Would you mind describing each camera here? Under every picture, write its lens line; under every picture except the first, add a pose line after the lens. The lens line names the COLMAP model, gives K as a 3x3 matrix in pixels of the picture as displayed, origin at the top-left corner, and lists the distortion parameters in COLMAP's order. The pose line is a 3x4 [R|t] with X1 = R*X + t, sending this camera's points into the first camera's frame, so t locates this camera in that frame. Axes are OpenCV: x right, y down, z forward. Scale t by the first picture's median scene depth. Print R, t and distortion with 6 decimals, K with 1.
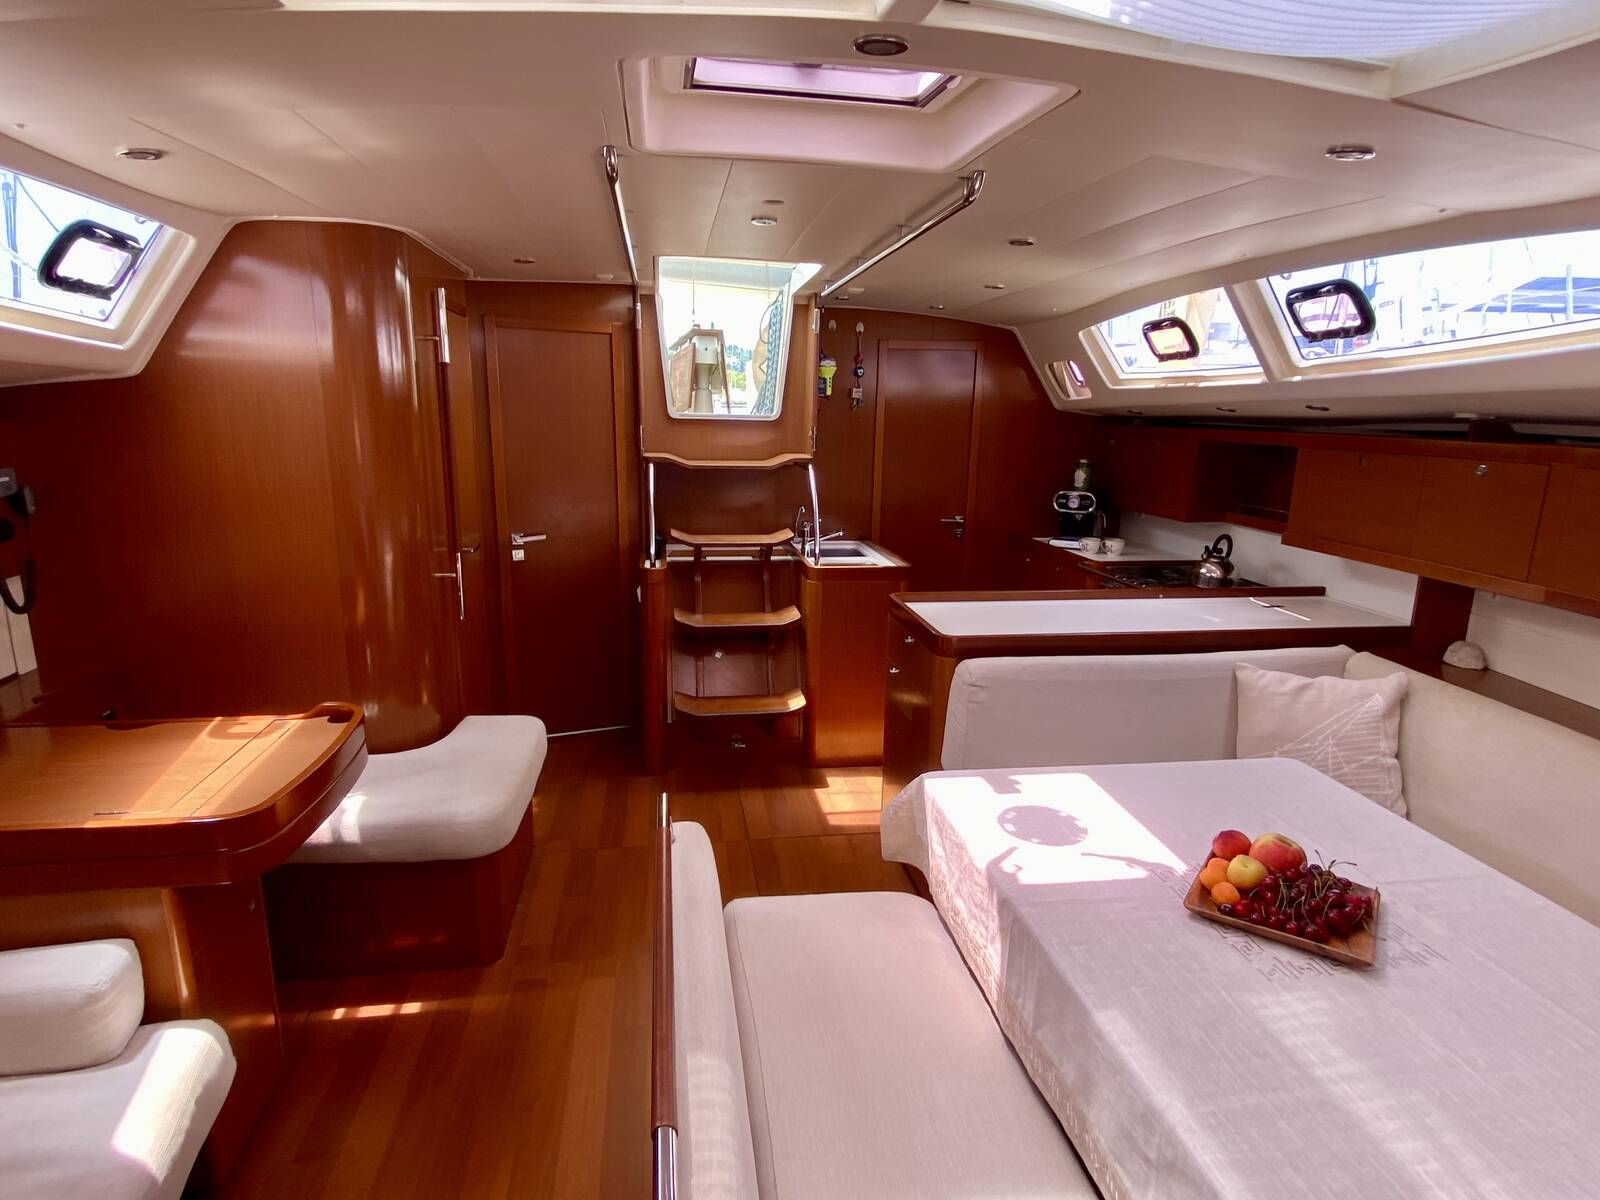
lens RADIAL K [[826.1, 0, 785.4], [0, 826.1, 602.2], [0, 0, 1]] dist [0.019542, -0.020830]
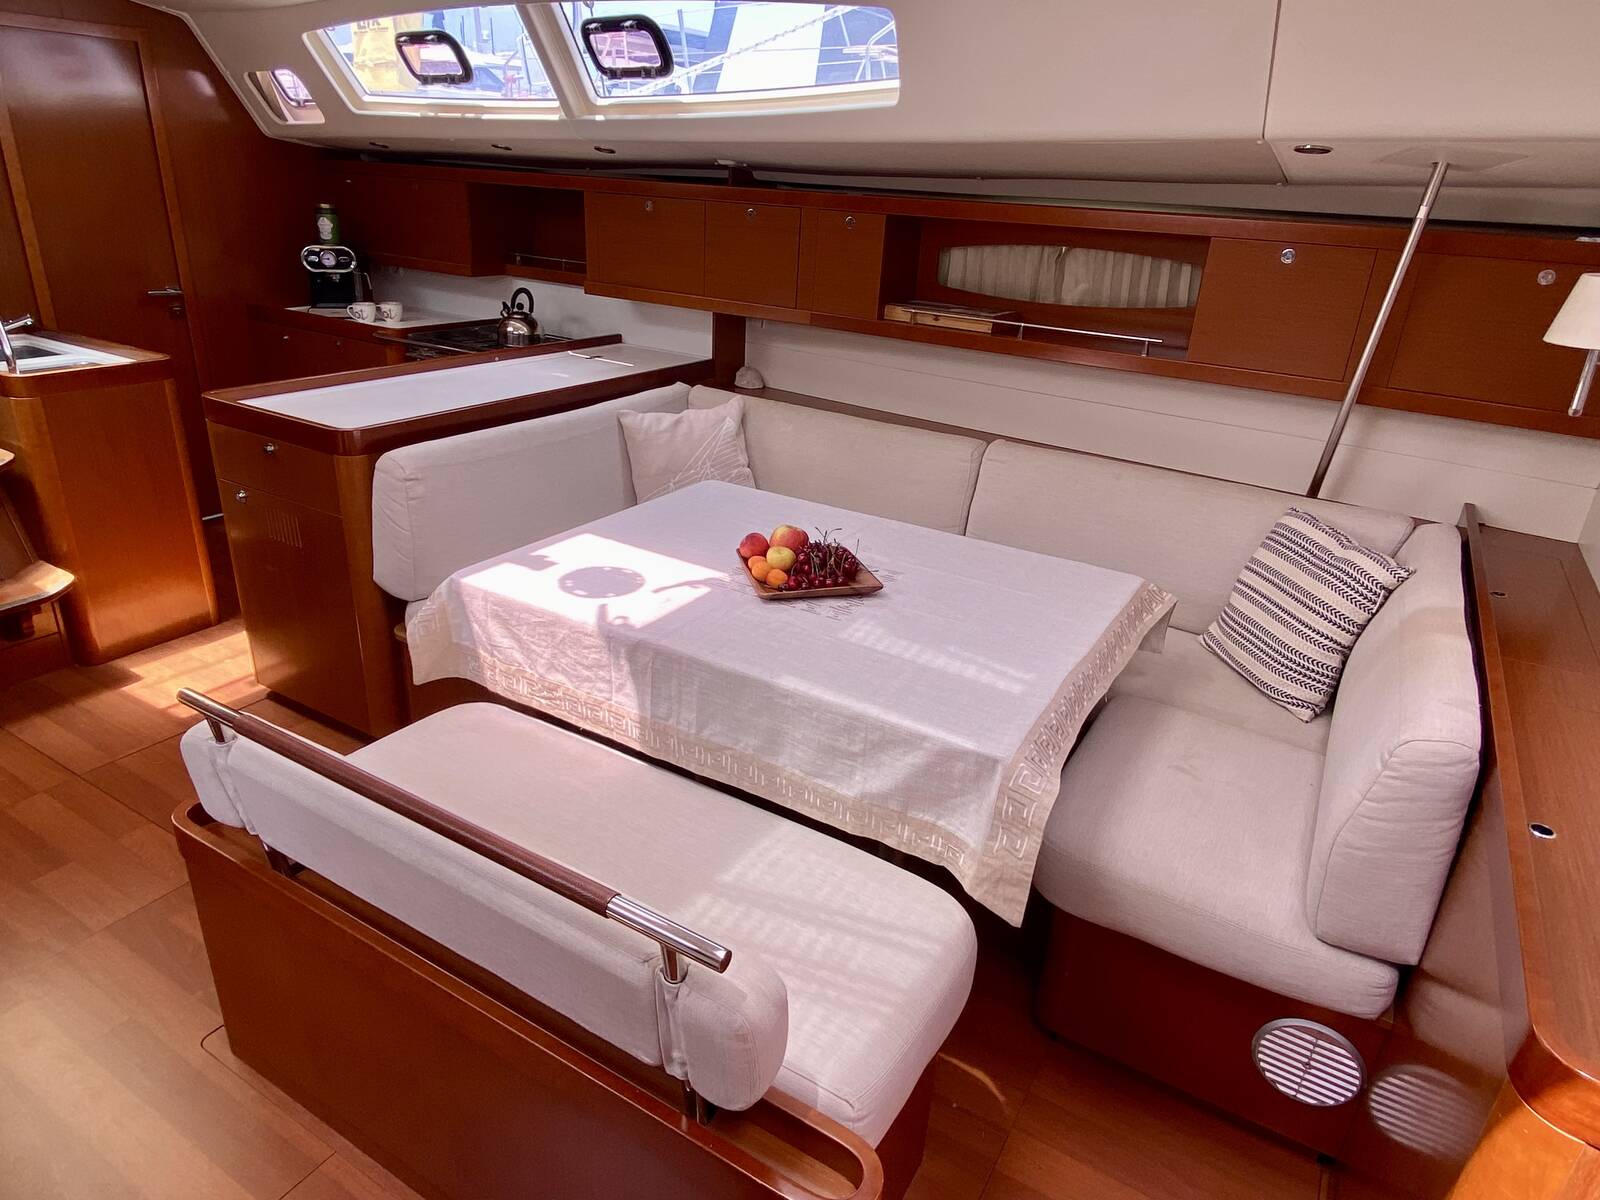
lens RADIAL K [[977.9, 0, 750.2], [0, 977.9, 593.1], [0, 0, 1]] dist [0.077518, -0.109155]
pose [[0.644071, -0.279955, 0.711898, -0.285008], [0.132002, 0.957340, 0.257050, -0.003392], [-0.753491, -0.071587, 0.653549, 0.040888]]
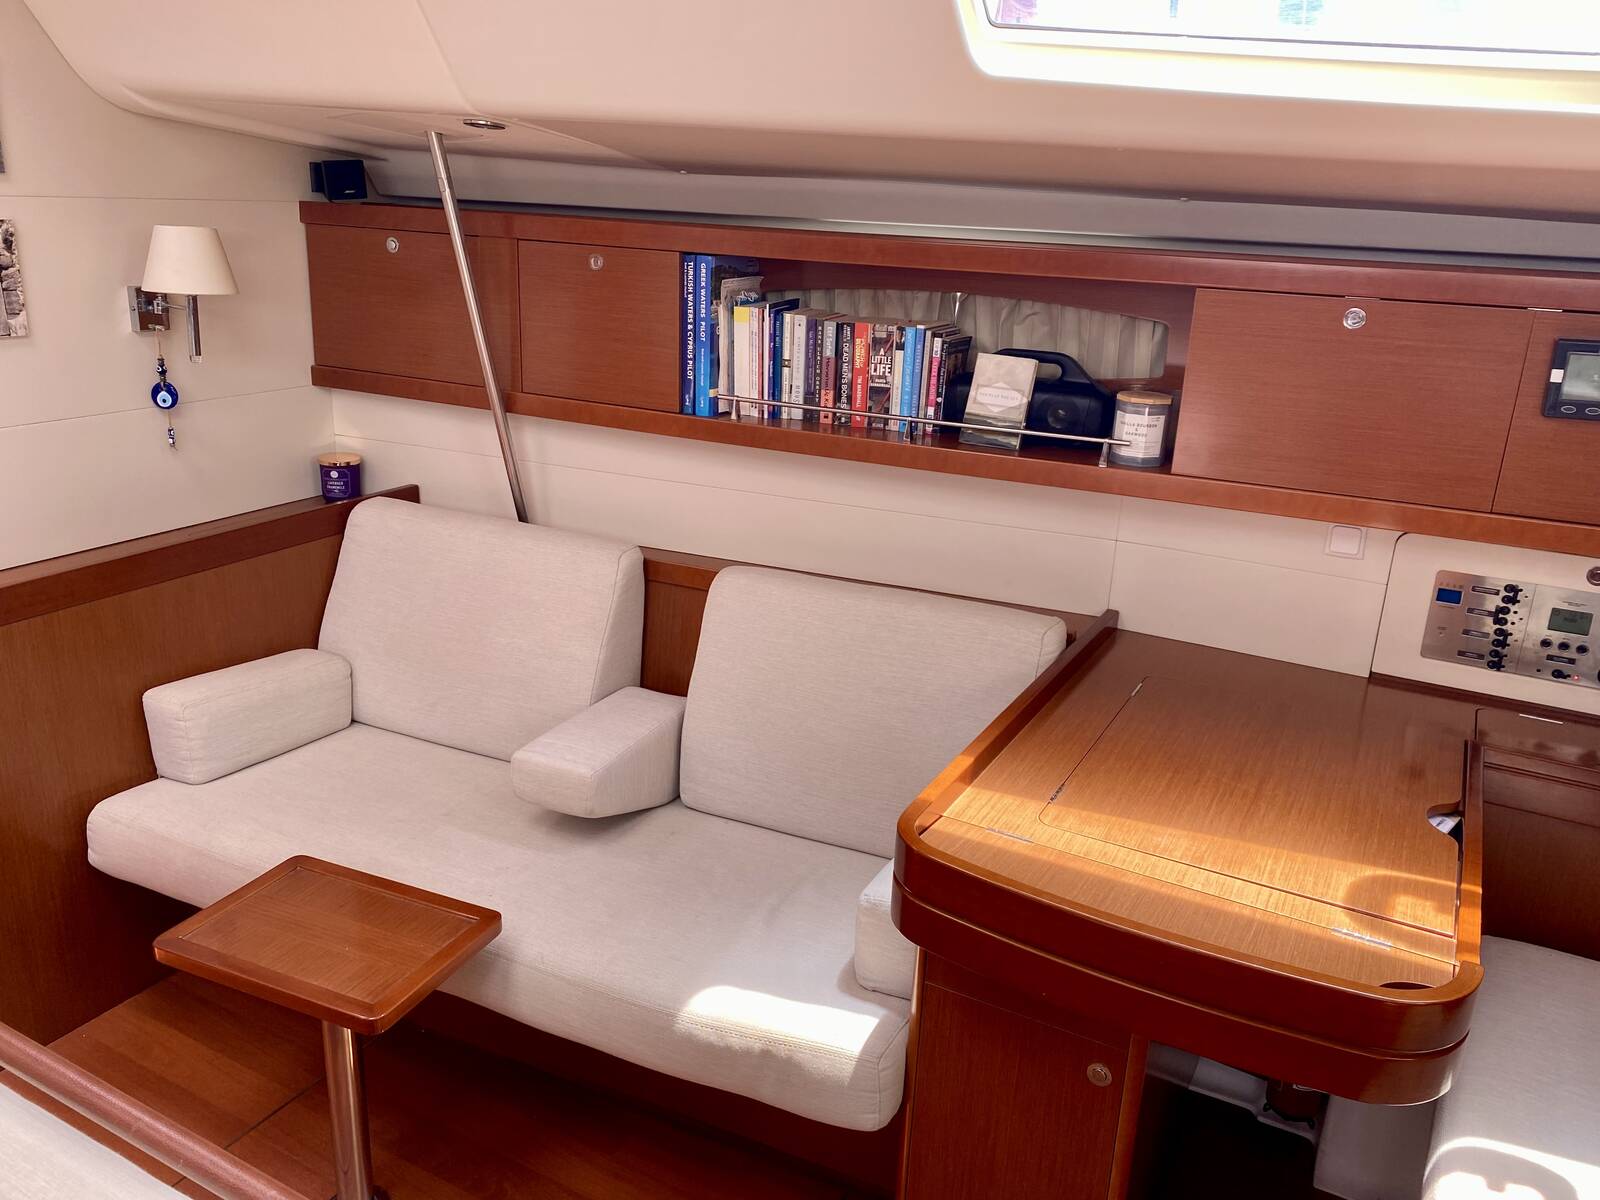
lens RADIAL K [[1185.1, 0, 798.0], [0, 1185.1, 614.0], [0, 0, 1]] dist [0.088921, -0.203763]
pose [[-0.604653, 0.217868, -0.766113, 0.061551], [-0.226574, 0.875075, 0.427678, -0.182292], [0.763583, 0.432178, -0.479753, 0.814556]]
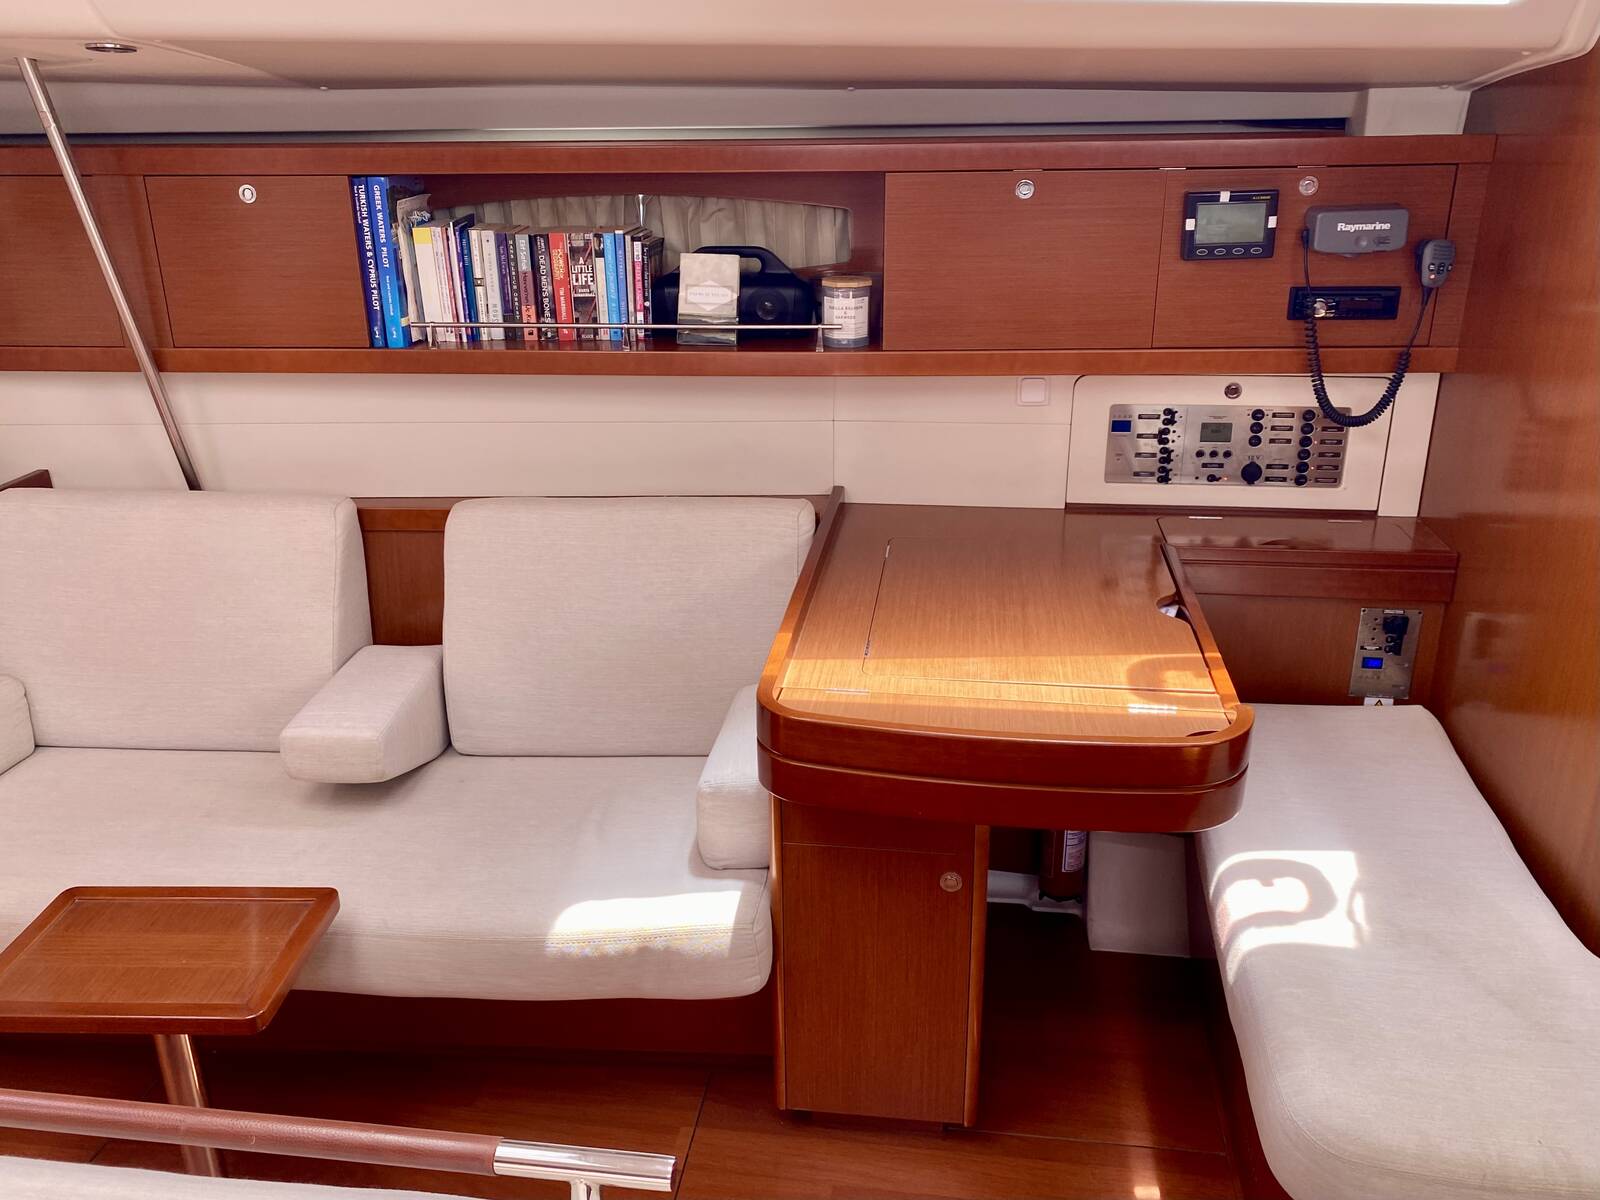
lens RADIAL K [[1257.1, 0, 800.0], [0, 1257.1, 600.0], [0, 0, 1]] dist [0.039393, -0.059960]
pose [[-0.283531, 0.343507, -0.895328, 0.182141], [-0.206065, 0.890008, 0.406722, -0.176367], [0.936561, 0.299814, -0.181560, 0.740573]]
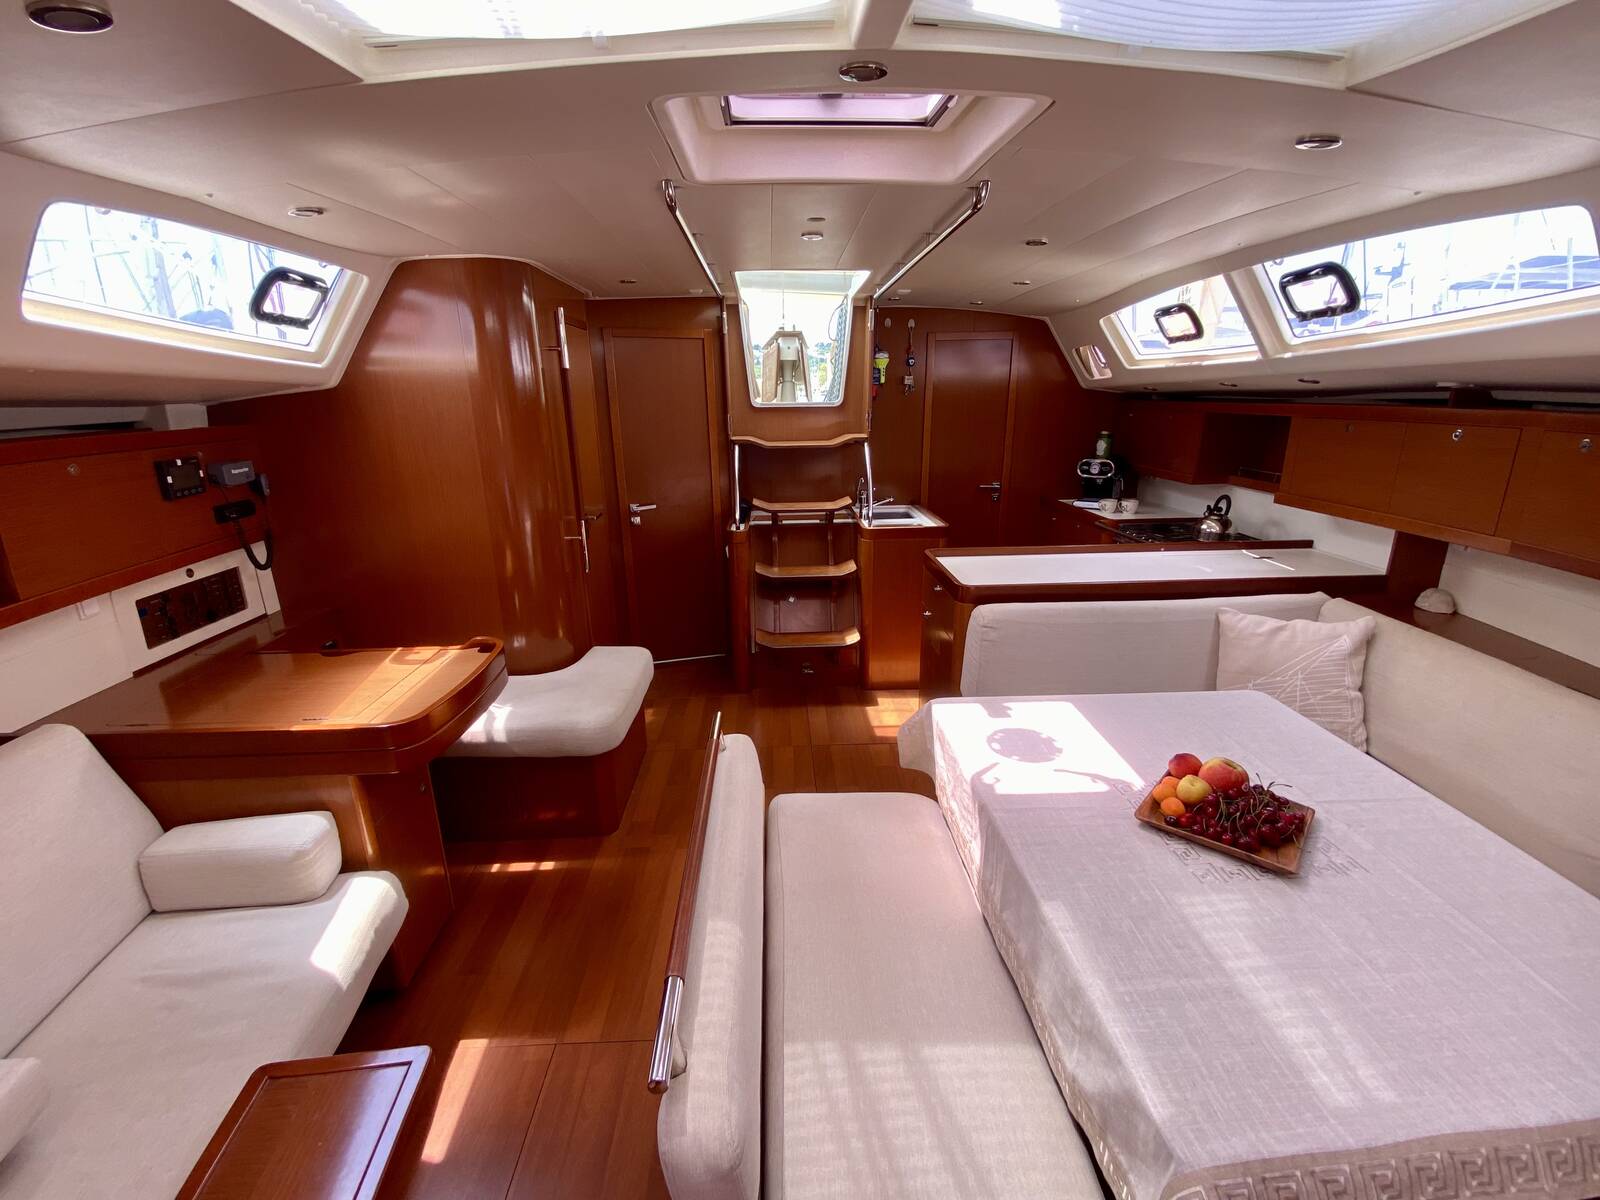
lens RADIAL K [[661.3, 0, 800.0], [0, 661.3, 600.0], [0, 0, 1]] dist [0.009786, -0.014983]
pose [[0.994201, 0.000267, -0.107533, 0.056835], [0.007183, 0.997598, 0.068895, -0.005067], [0.107293, -0.069268, 0.991811, 0.018667]]
